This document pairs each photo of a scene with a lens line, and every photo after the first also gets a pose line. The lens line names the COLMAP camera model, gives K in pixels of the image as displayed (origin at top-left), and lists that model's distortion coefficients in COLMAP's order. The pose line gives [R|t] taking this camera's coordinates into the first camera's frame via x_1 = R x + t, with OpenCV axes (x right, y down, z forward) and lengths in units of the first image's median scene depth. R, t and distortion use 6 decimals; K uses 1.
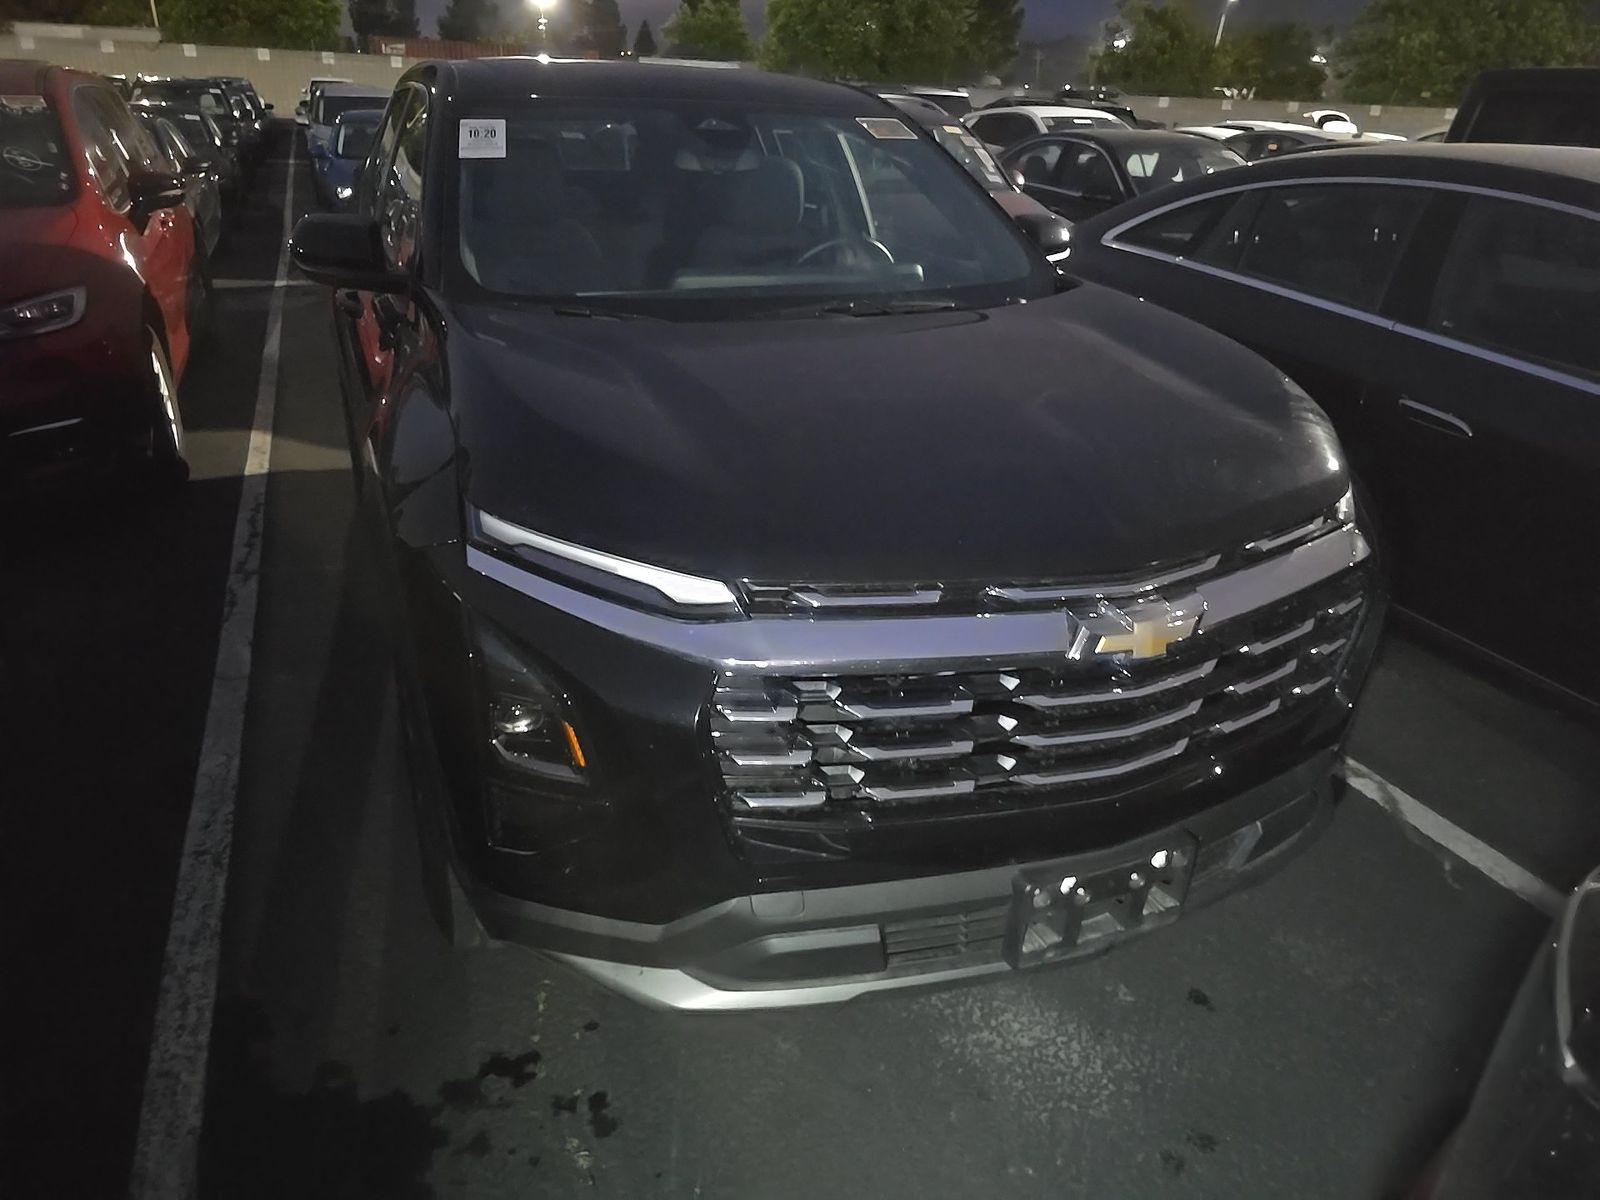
lens RADIAL K [[1061.3, 0, 800.0], [0, 1061.3, 600.0], [0, 0, 1]] dist [0.044484, -0.037261]
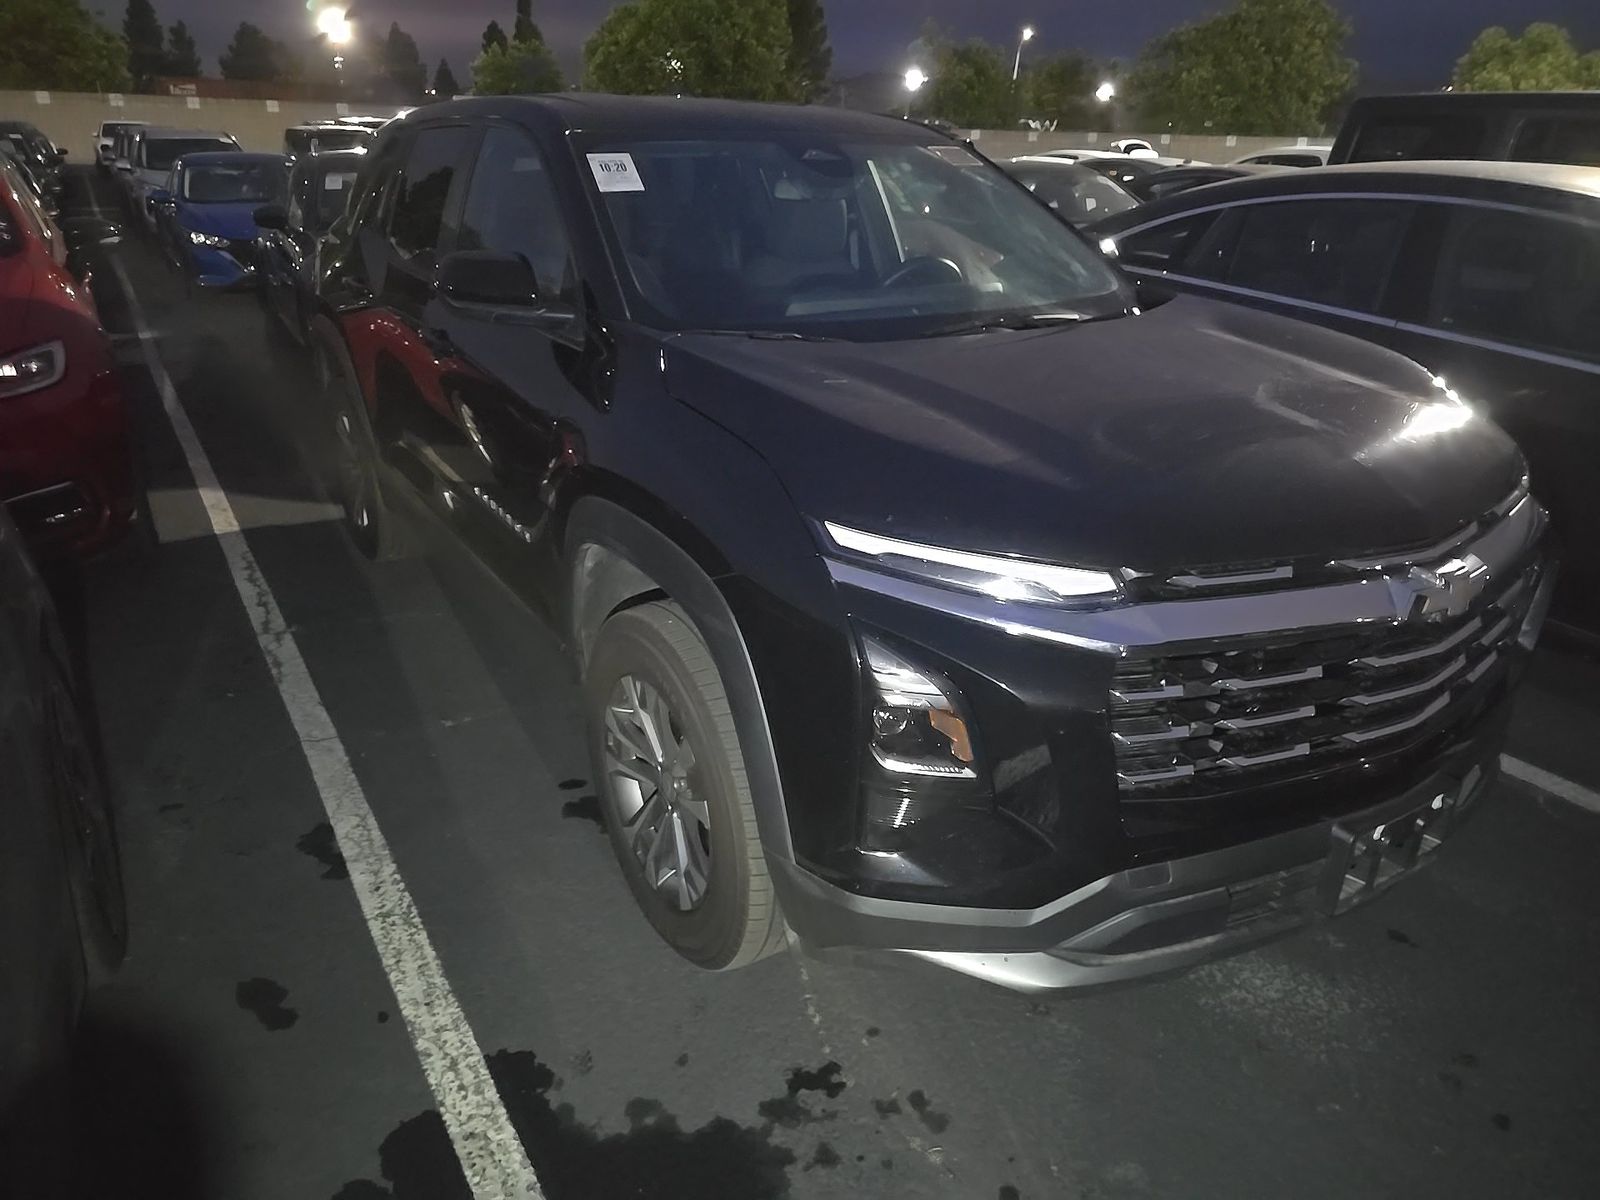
lens RADIAL K [[1061.3, 0, 800.0], [0, 1061.3, 600.0], [0, 0, 1]] dist [0.044484, -0.037261]
pose [[0.987335, -0.075289, 0.139645, -0.264318], [0.079125, 0.996619, -0.022114, 0.005158], [-0.137508, 0.032883, 0.989955, -0.004565]]
